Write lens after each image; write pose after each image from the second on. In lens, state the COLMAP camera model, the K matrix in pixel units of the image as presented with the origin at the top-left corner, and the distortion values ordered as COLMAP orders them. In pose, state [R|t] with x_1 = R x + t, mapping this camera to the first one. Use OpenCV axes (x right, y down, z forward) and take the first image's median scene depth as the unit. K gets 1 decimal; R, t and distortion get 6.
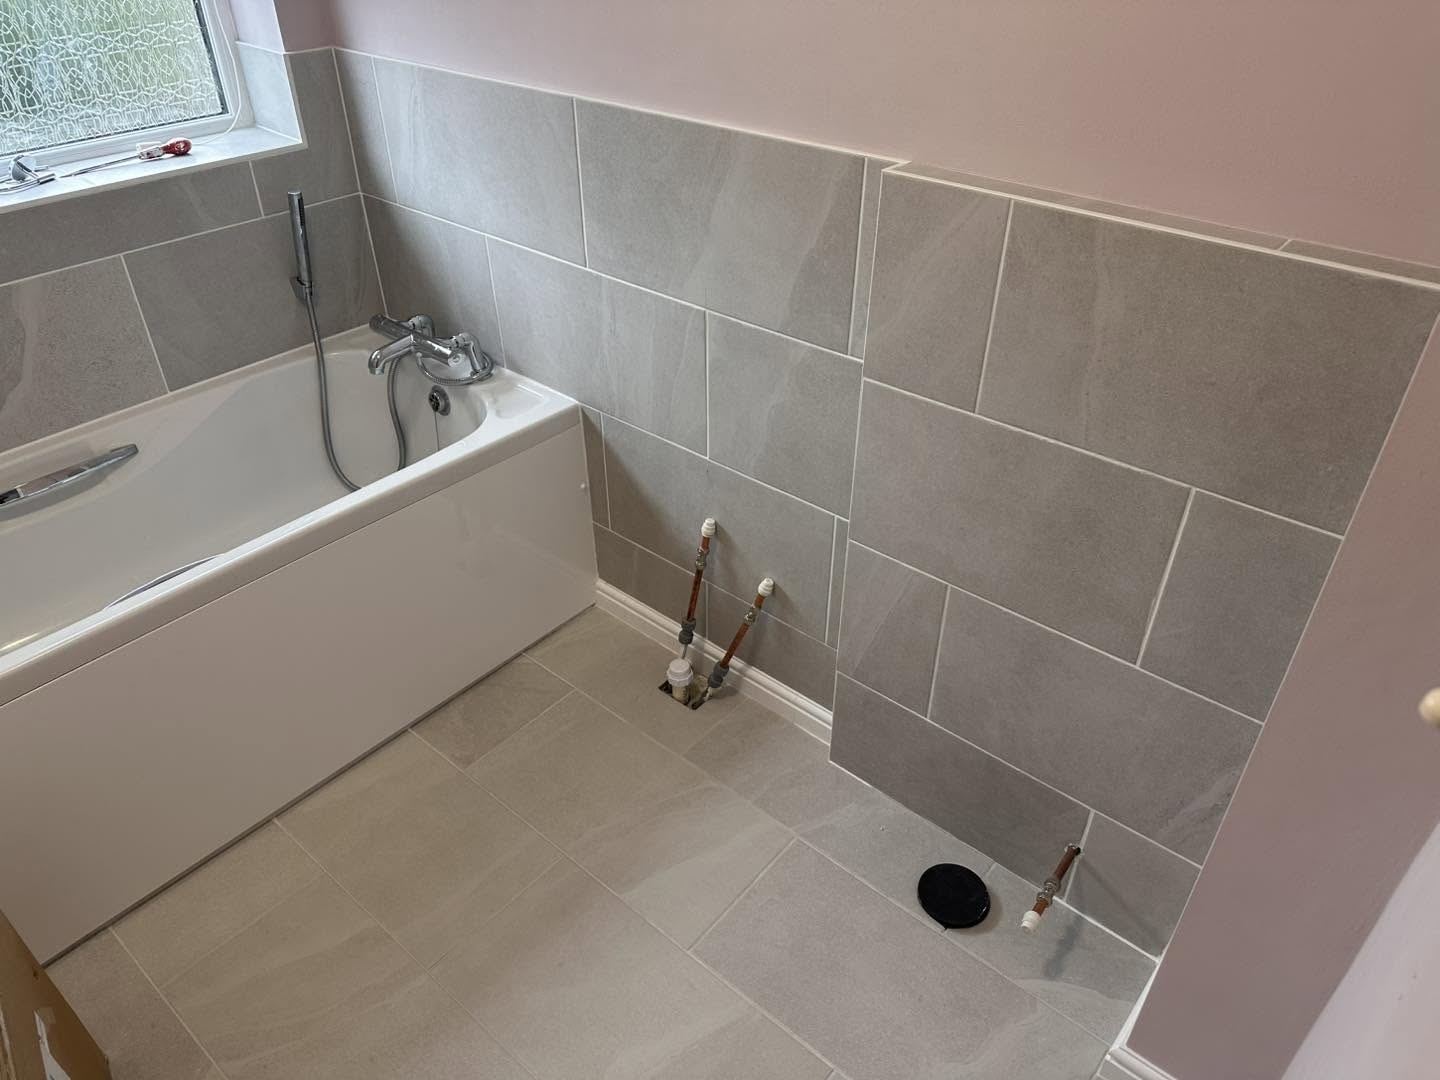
lens RADIAL K [[1018.6, 0, 718.2], [0, 1018.6, 538.3], [0, 0, 1]] dist [-0.015200, 0.006495]
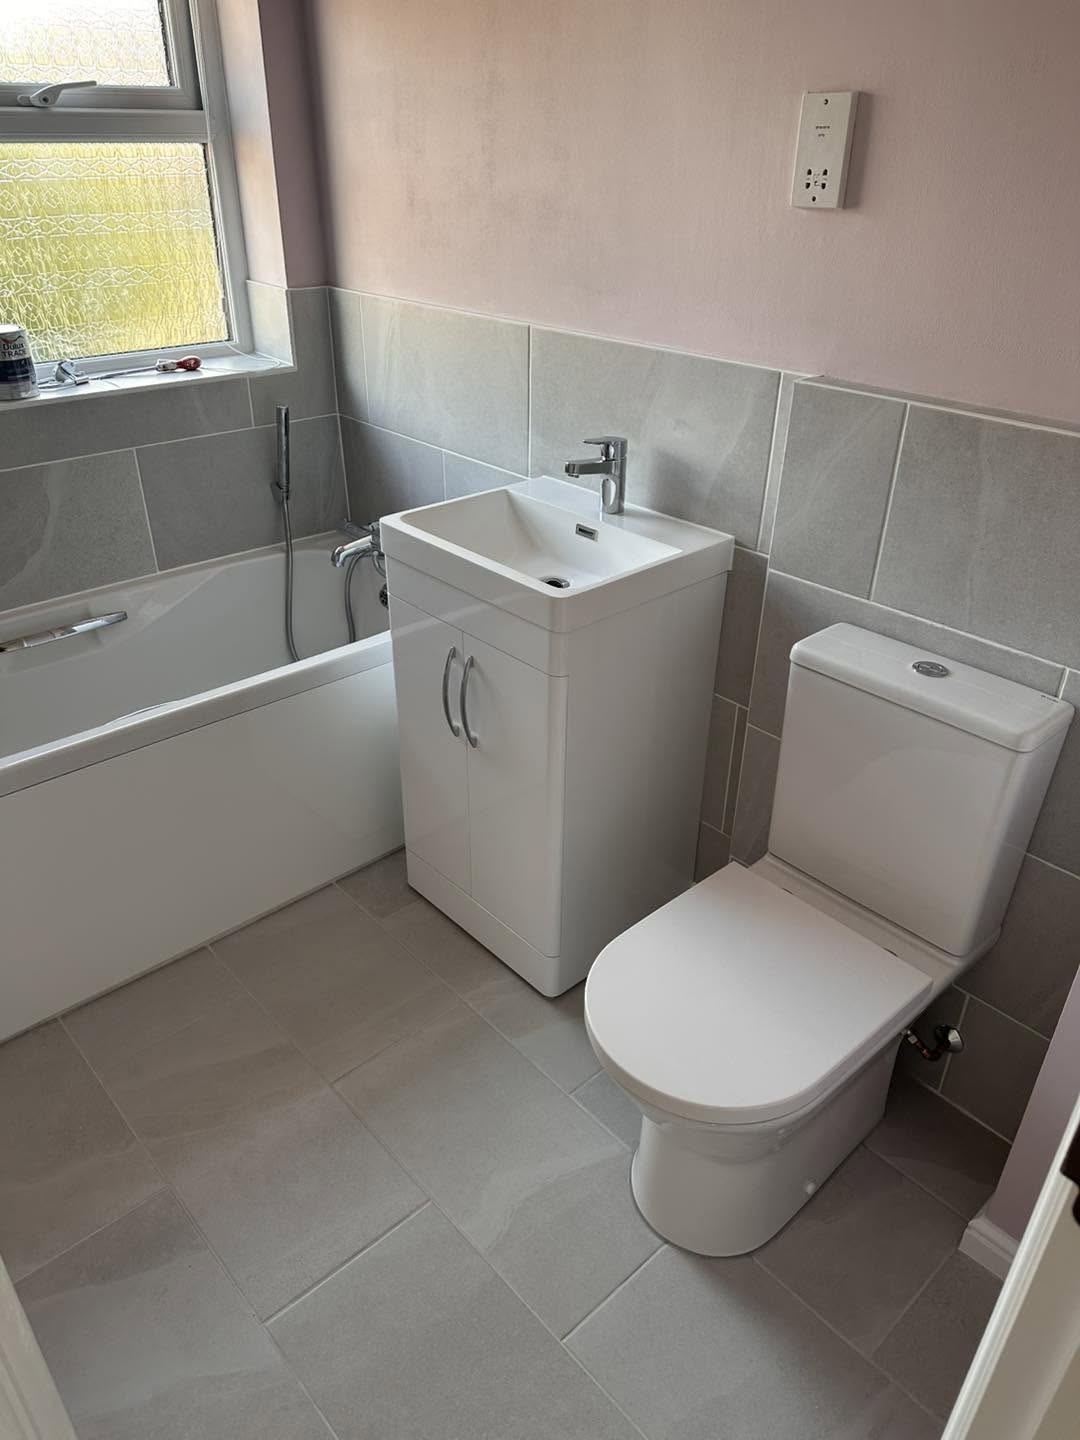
lens RADIAL K [[1018.6, 0, 541.3], [0, 1018.6, 721.9], [0, 0, 1]] dist [-0.015200, 0.006495]
pose [[0.991292, 0.071381, -0.110661, 0.025145], [-0.080840, 0.993224, -0.083493, 0.091704], [0.103951, 0.091711, 0.990345, -0.075854]]
